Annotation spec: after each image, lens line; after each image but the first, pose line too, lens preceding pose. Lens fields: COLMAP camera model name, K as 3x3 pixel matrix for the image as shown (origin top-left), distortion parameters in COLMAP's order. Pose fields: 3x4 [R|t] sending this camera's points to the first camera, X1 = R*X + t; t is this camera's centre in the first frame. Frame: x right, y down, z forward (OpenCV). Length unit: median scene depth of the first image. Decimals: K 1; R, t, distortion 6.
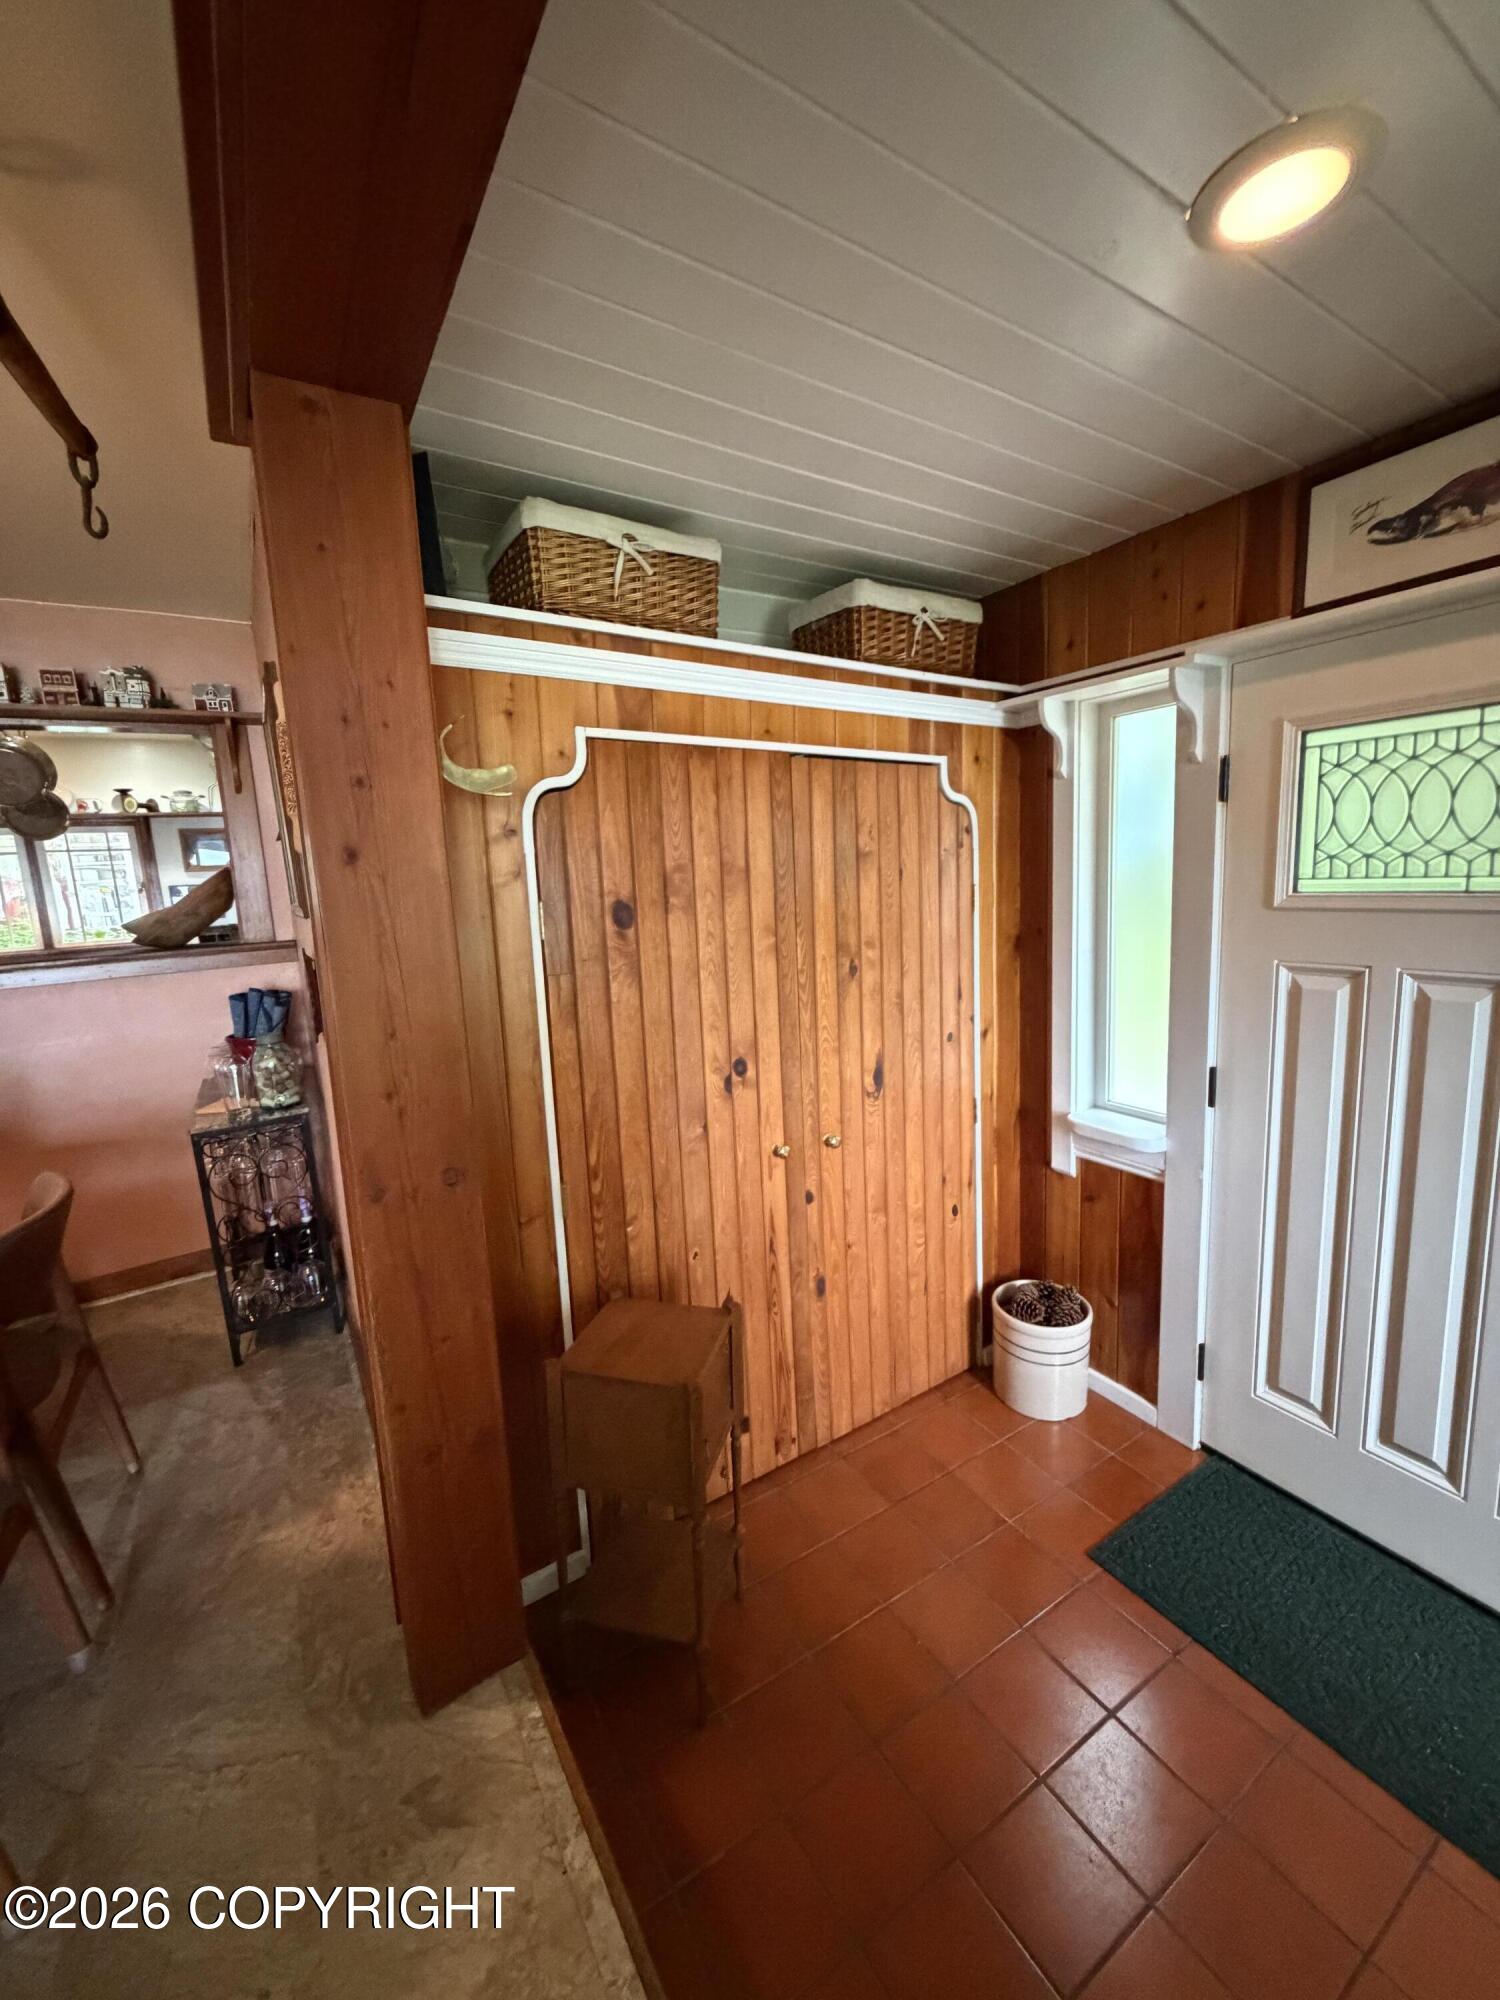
lens RADIAL K [[794.4, 0, 750.7], [0, 794.4, 995.6], [0, 0, 1]] dist [0.001054, -0.000350]
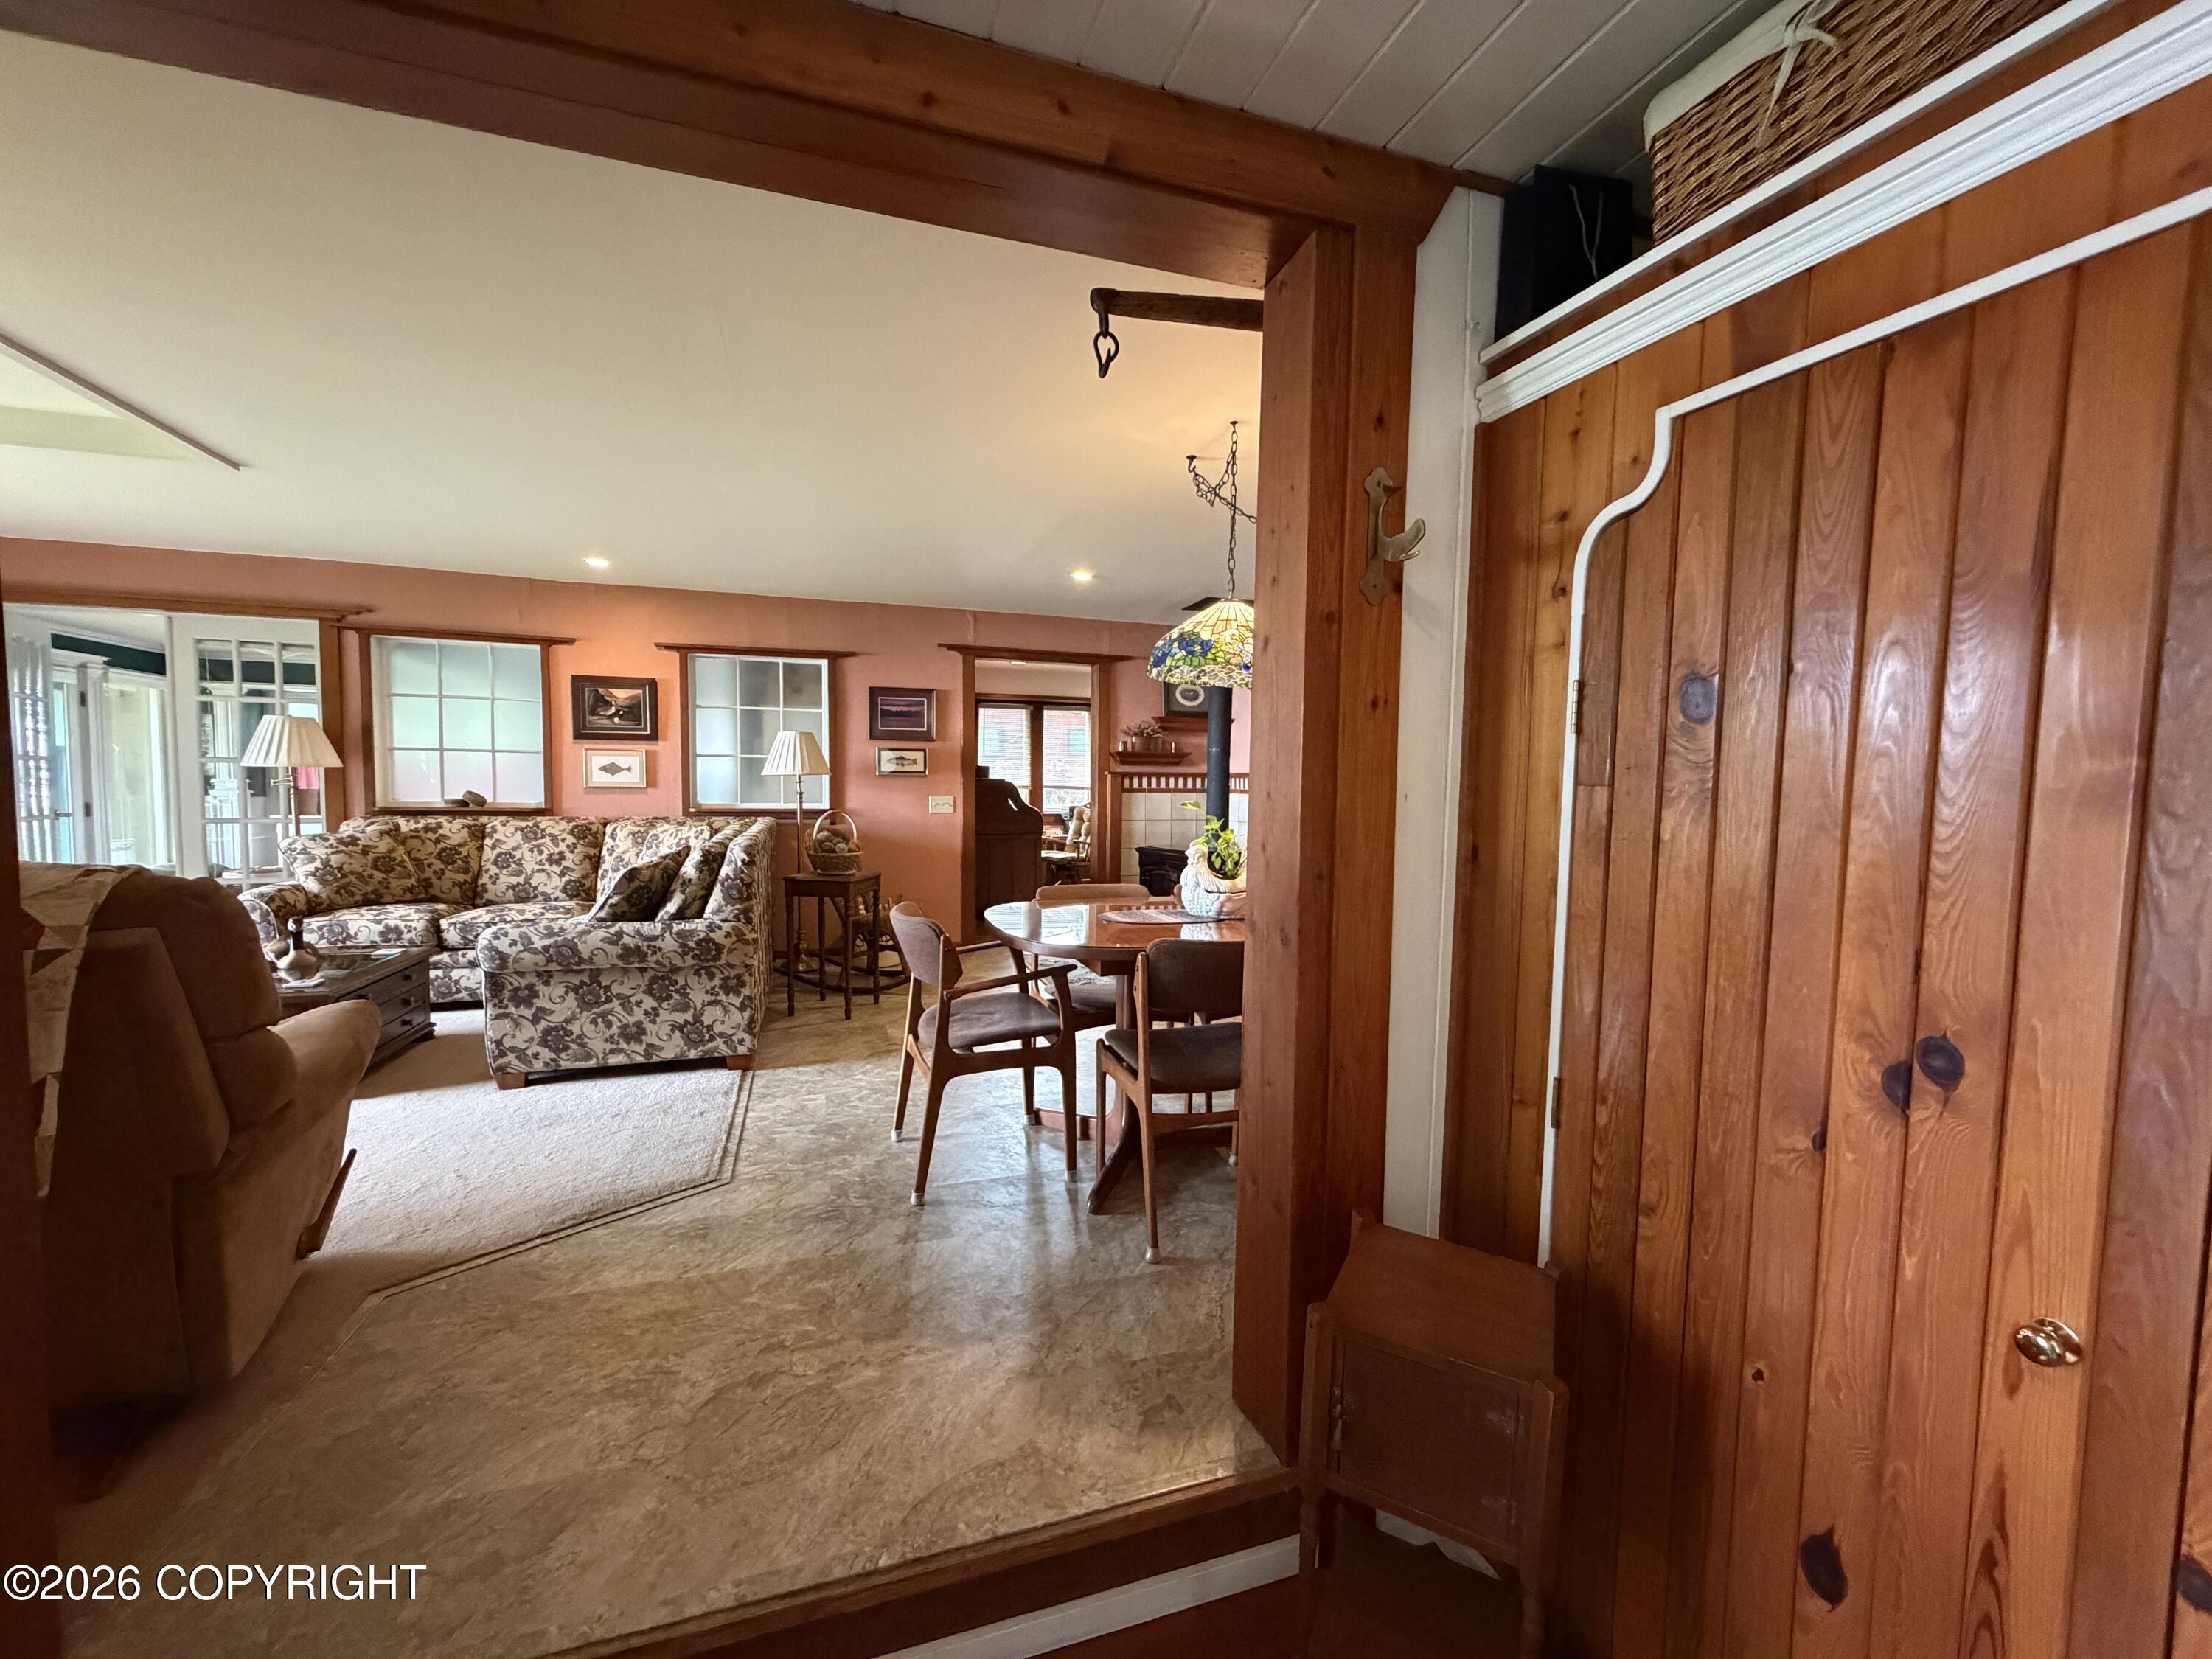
lens RADIAL K [[878.7, 0, 1102.3], [0, 878.7, 829.2], [0, 0, 1]] dist [0.001054, -0.000350]
pose [[-0.239513, 0.105797, -0.965112, 0.524872], [-0.143886, 0.979201, 0.143049, -0.031954], [0.960172, 0.173128, -0.219309, 0.653646]]
